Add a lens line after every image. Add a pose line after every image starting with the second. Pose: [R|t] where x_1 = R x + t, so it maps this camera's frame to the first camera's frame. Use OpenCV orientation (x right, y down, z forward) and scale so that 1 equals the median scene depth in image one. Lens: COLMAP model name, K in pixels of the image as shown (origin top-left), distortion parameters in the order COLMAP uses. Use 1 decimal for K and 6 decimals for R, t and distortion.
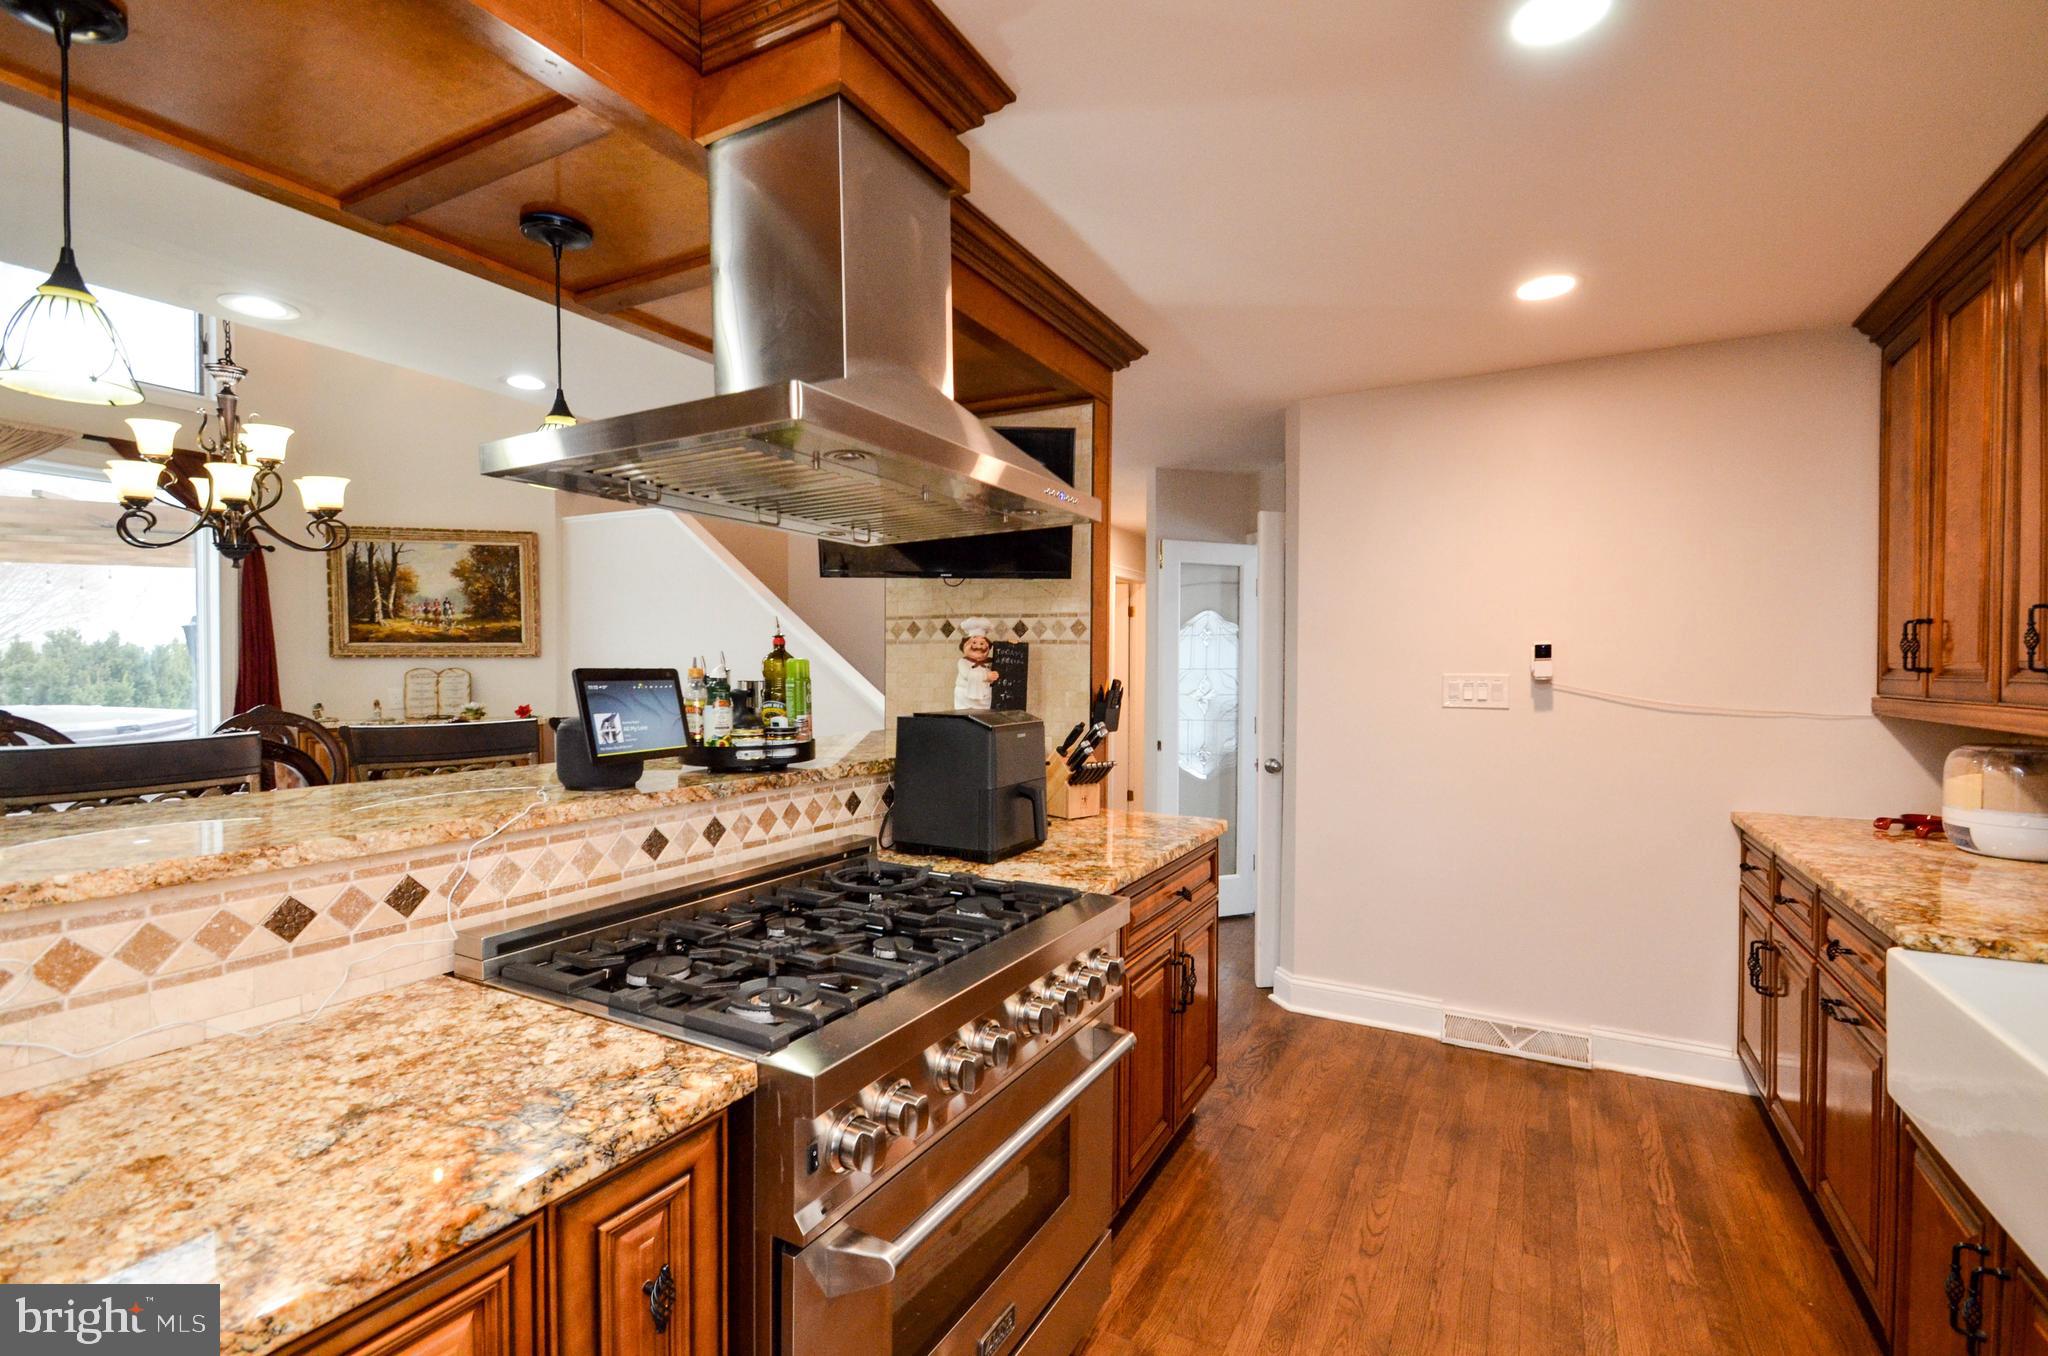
lens RADIAL K [[930.3, 0, 1059.8], [0, 930.3, 690.0], [0, 0, 1]] dist [0.024707, -0.012468]
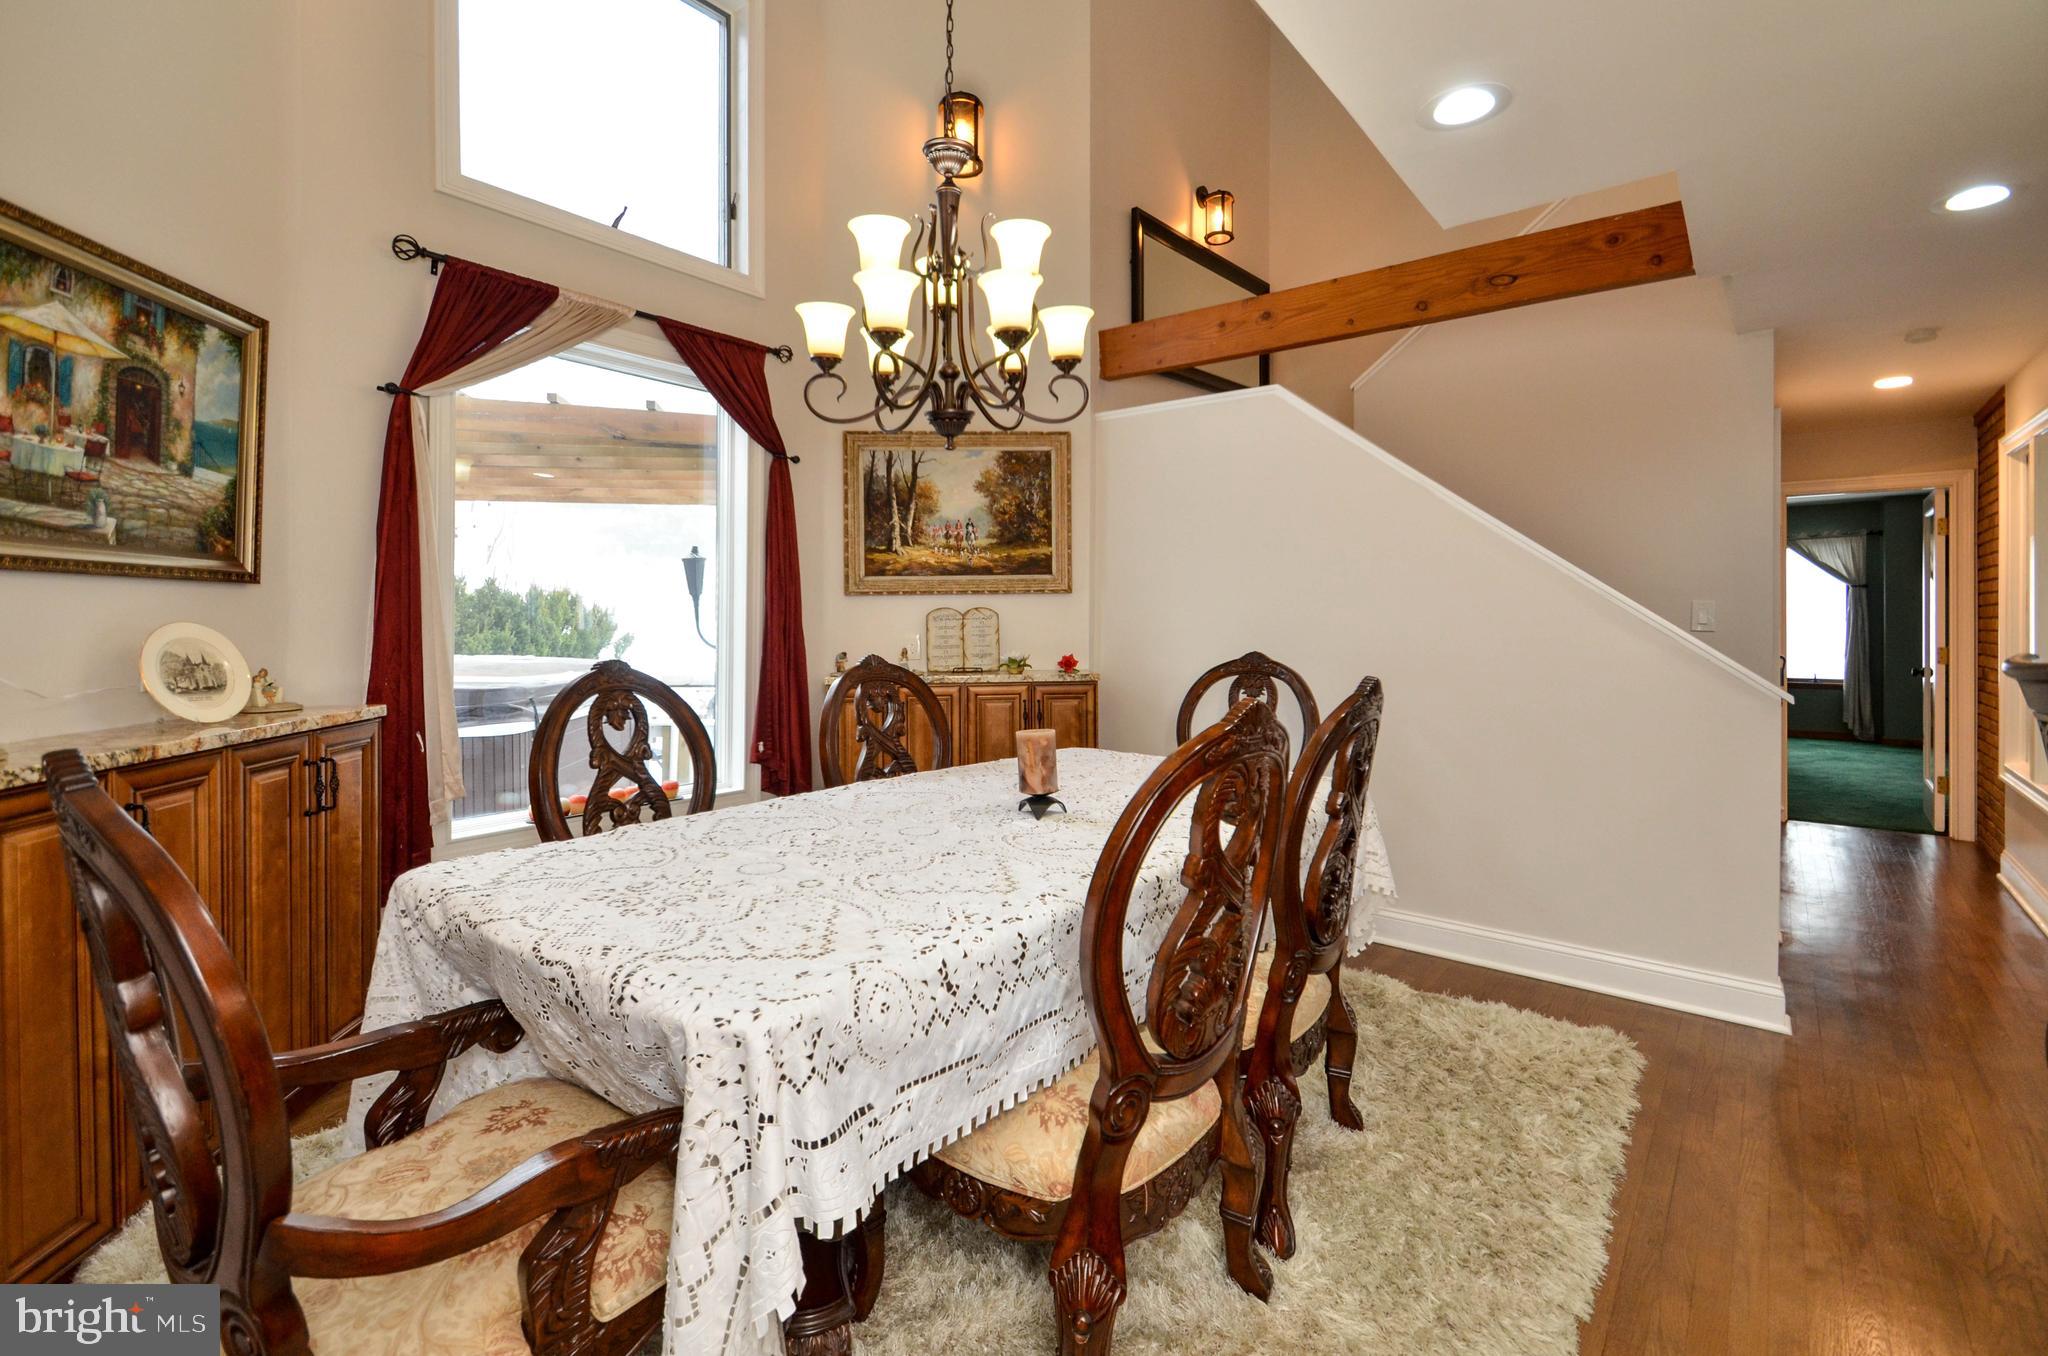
lens RADIAL K [[930.3, 0, 1006.6], [0, 930.3, 621.3], [0, 0, 1]] dist [0.024707, -0.012468]
pose [[0.980912, -0.005896, -0.194364, -0.473872], [0.001962, 0.999789, -0.020428, 0.004008], [0.194443, 0.019657, 0.980717, 0.241446]]
